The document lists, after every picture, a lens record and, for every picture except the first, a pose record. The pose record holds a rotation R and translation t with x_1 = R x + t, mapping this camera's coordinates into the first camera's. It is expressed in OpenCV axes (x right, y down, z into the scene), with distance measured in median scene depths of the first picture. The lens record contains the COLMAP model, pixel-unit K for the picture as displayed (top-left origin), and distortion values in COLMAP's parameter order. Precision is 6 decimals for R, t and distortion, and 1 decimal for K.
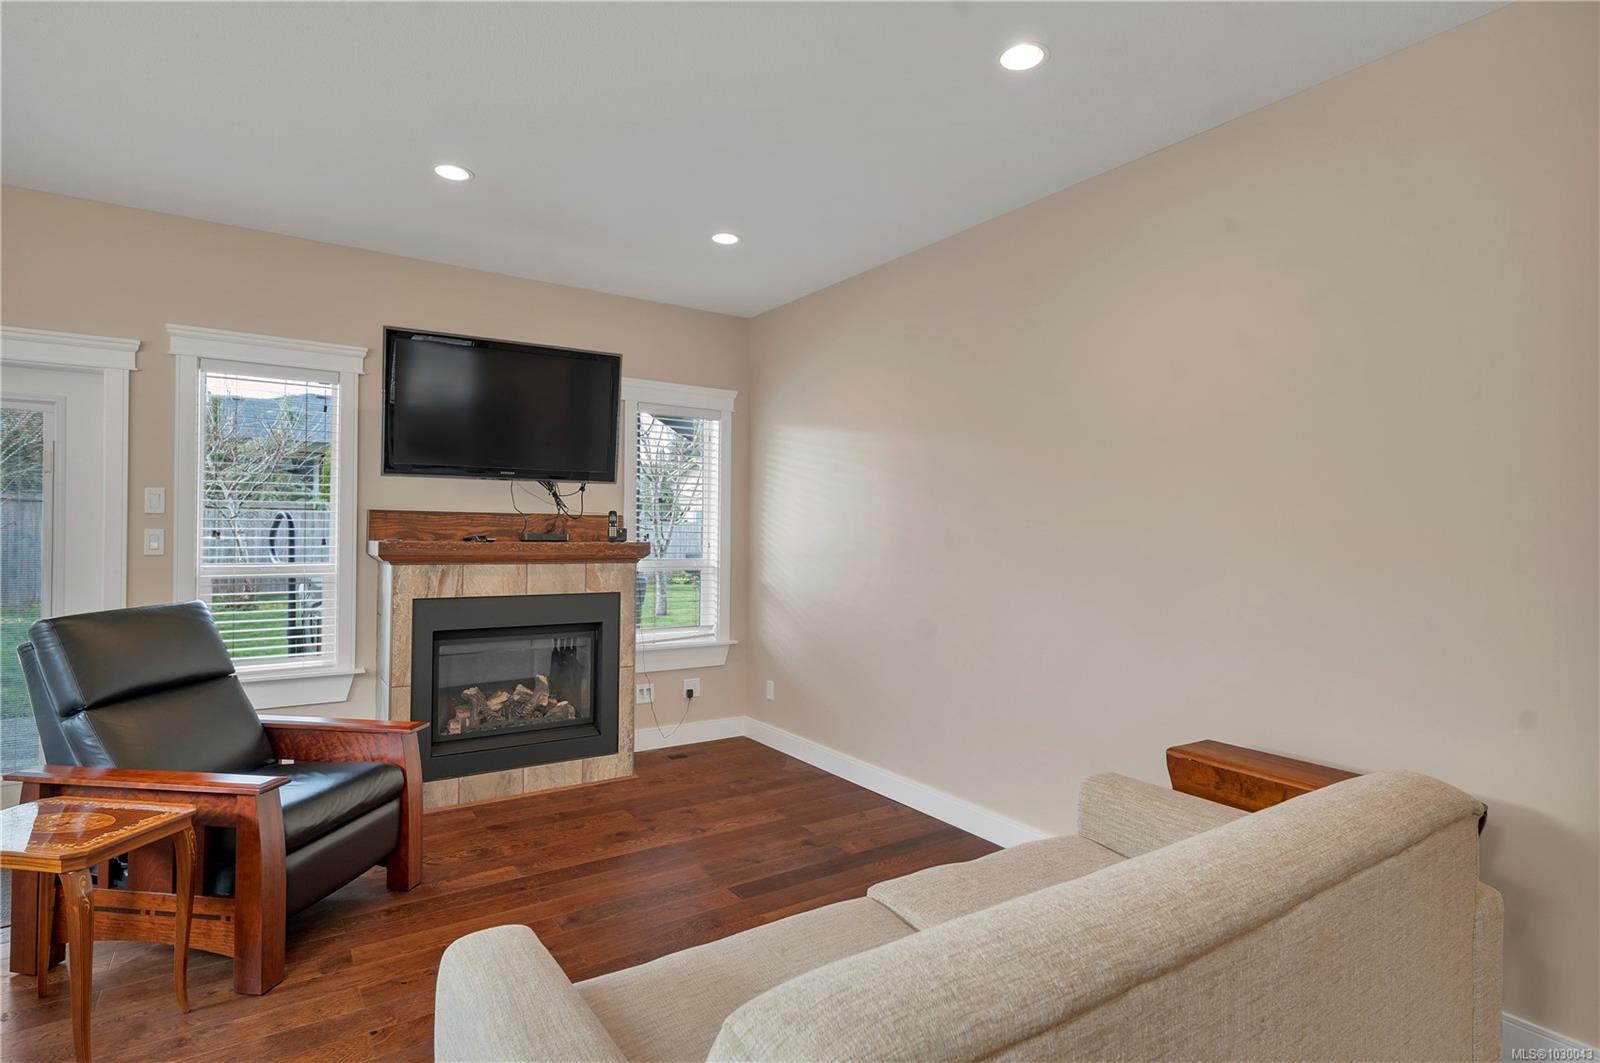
lens RADIAL K [[809.4, 0, 796.0], [0, 809.4, 535.4], [0, 0, 1]] dist [0.001677, 0.000560]
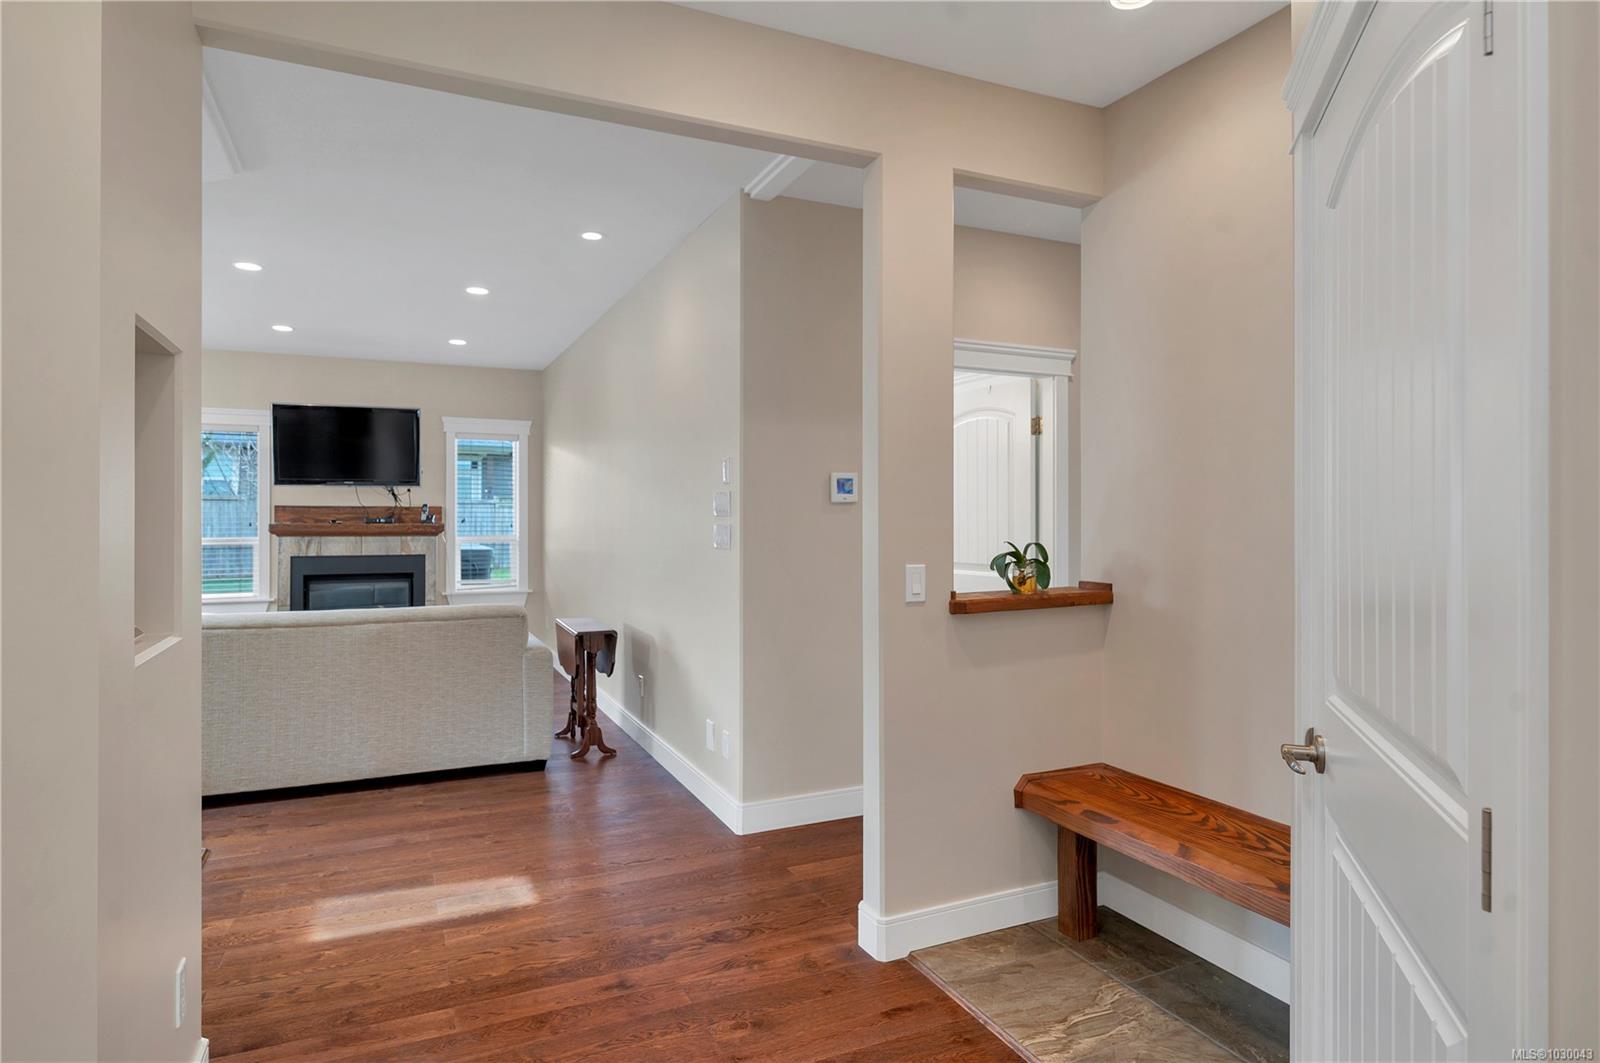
lens RADIAL K [[880.4, 0, 798.3], [0, 880.4, 519.2], [0, 0, 1]] dist [-0.002729, -0.000296]
pose [[0.987794, -0.009242, -0.155489, 0.837705], [0.009006, 0.999957, -0.002223, 0.011409], [0.155503, 0.000796, 0.987835, -0.653722]]
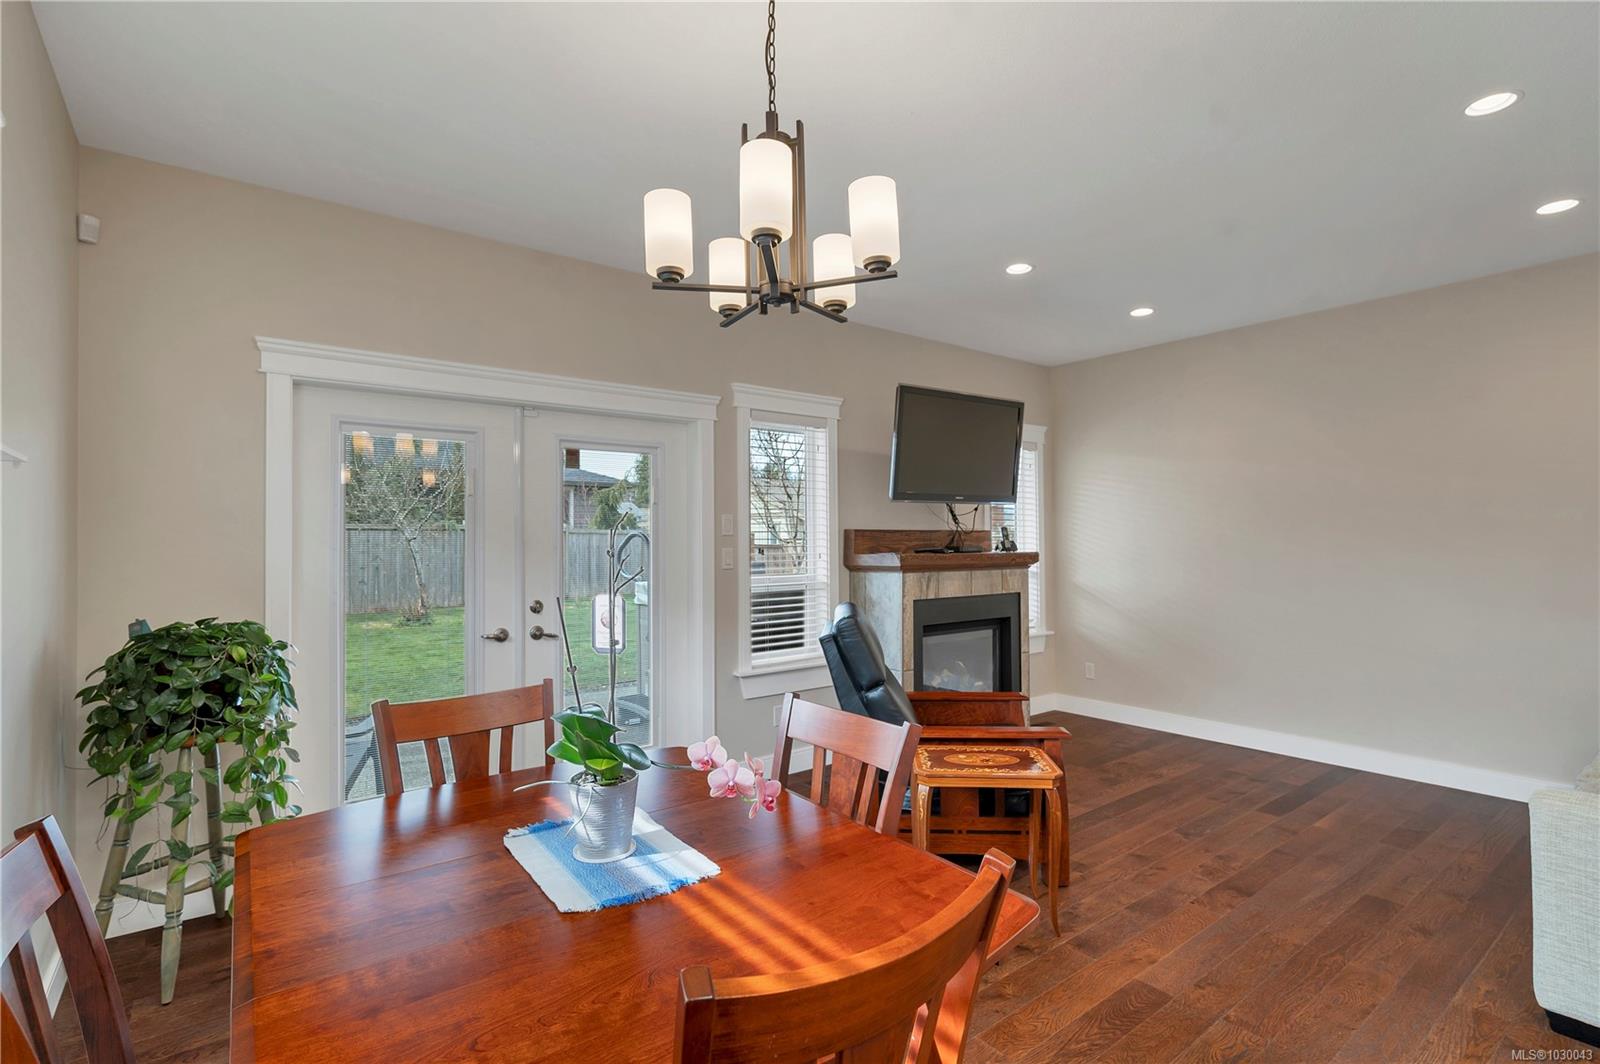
lens RADIAL K [[761.6, 0, 801.4], [0, 761.6, 531.1], [0, 0, 1]] dist [0.002821, 0.000219]
pose [[0.997220, -0.016295, 0.072707, -0.673200], [0.017409, 0.999740, -0.014711, -0.012782], [-0.072449, 0.015936, 0.997245, -0.149629]]
